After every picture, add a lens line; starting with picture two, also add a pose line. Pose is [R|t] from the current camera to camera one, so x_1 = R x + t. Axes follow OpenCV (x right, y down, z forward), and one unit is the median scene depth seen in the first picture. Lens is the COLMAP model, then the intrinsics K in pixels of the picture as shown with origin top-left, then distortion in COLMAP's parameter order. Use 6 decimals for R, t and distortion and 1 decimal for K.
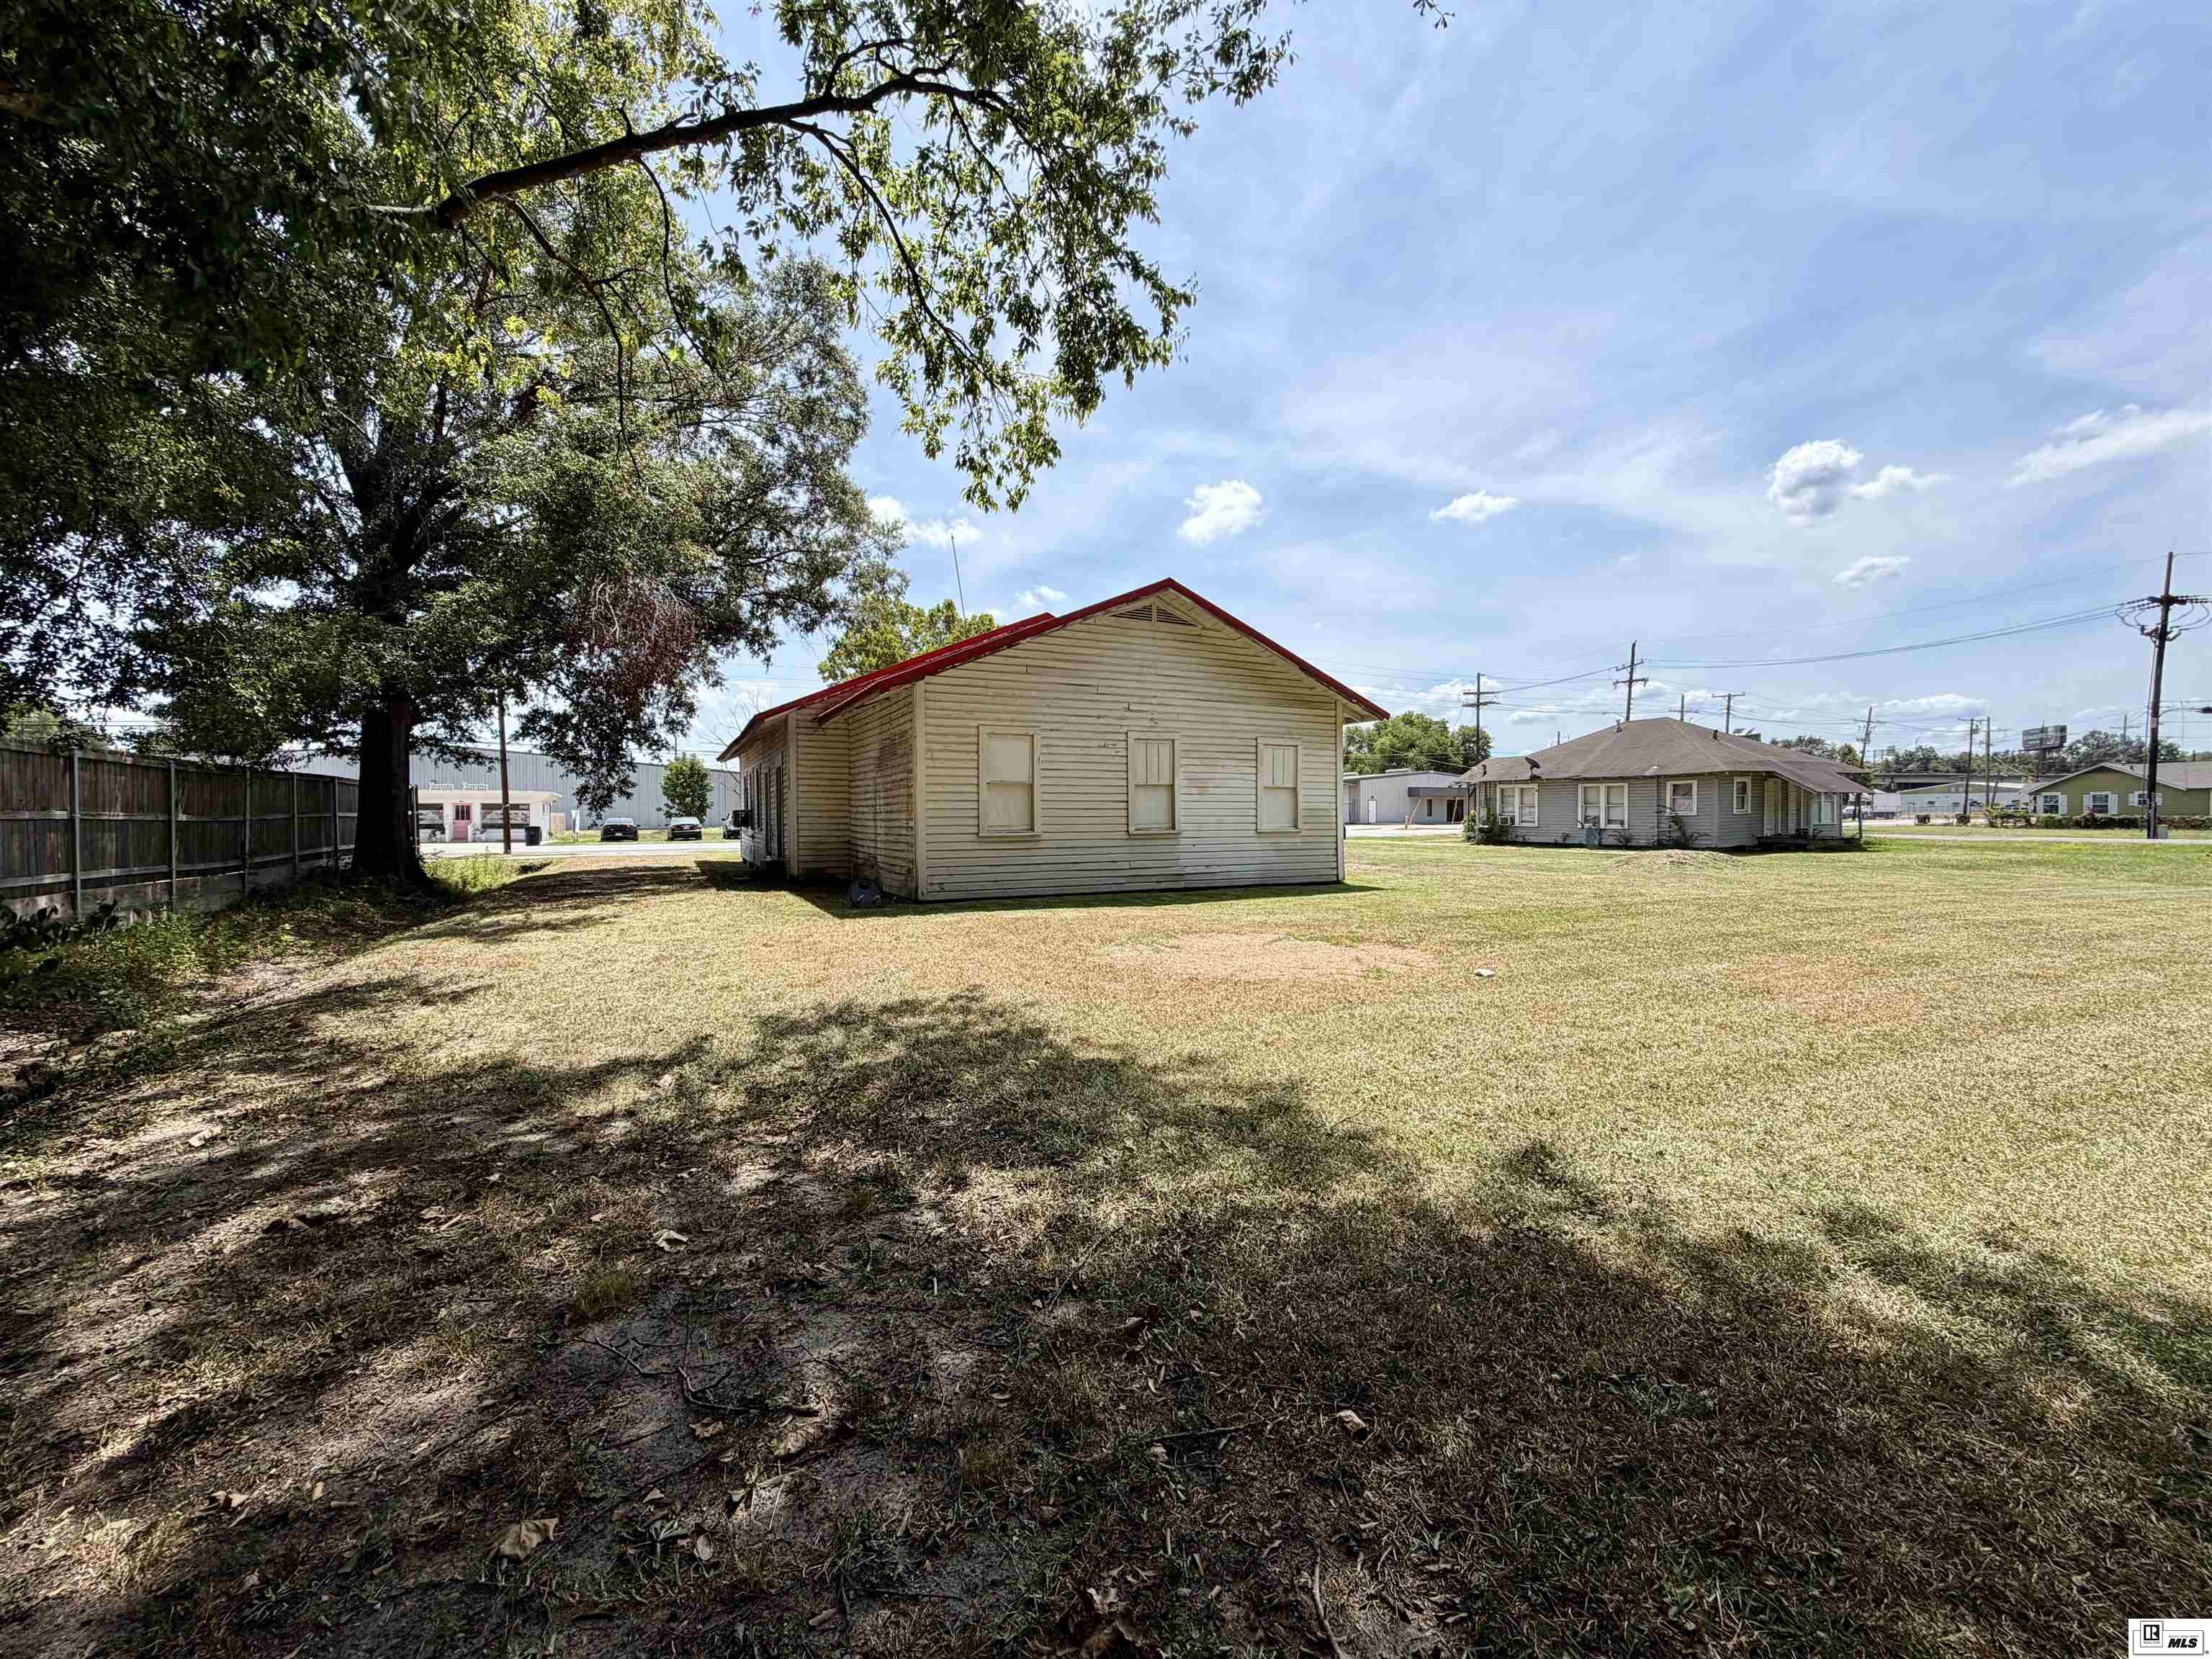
lens RADIAL K [[886.5, 0, 1105.4], [0, 886.5, 832.2], [0, 0, 1]] dist [0.000354, -0.000097]
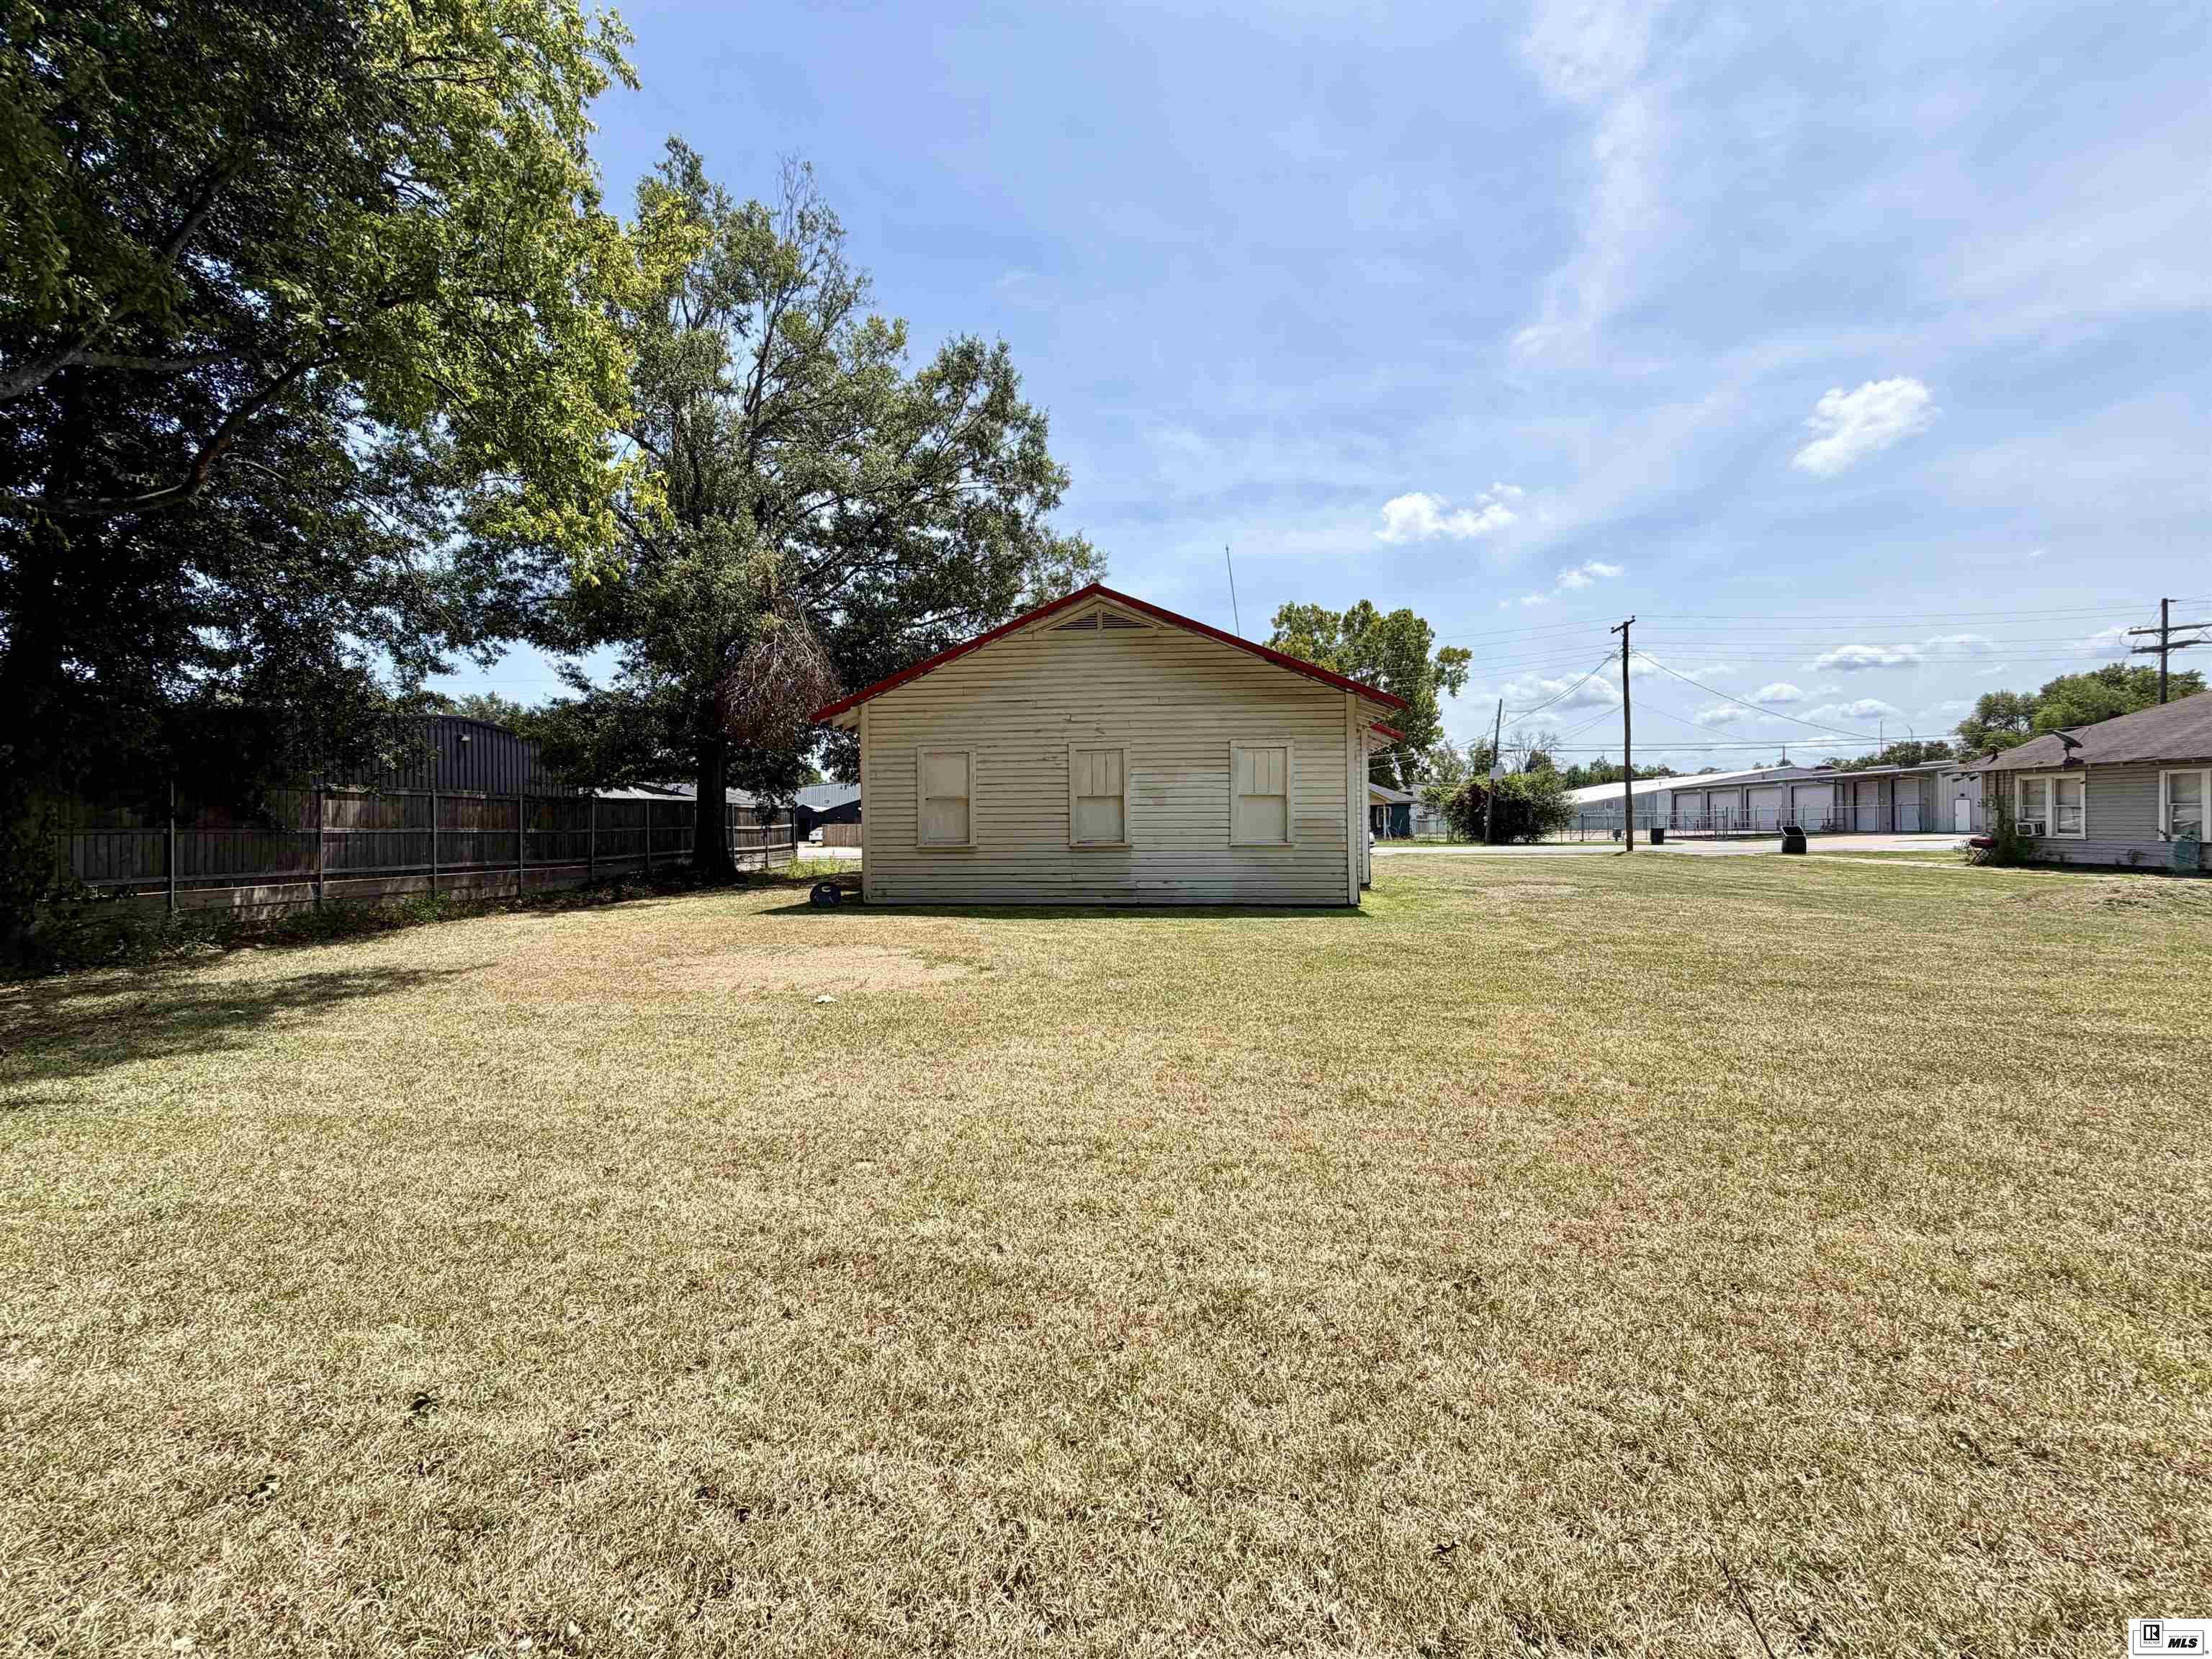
lens RADIAL K [[886.5, 0, 1108.3], [0, 886.5, 829.6], [0, 0, 1]] dist [0.000354, -0.000097]
pose [[0.839414, 0.000306, -0.543492, 0.584971], [-0.005522, 0.999953, -0.007966, -0.009121], [0.543464, 0.009688, 0.839377, 0.186216]]
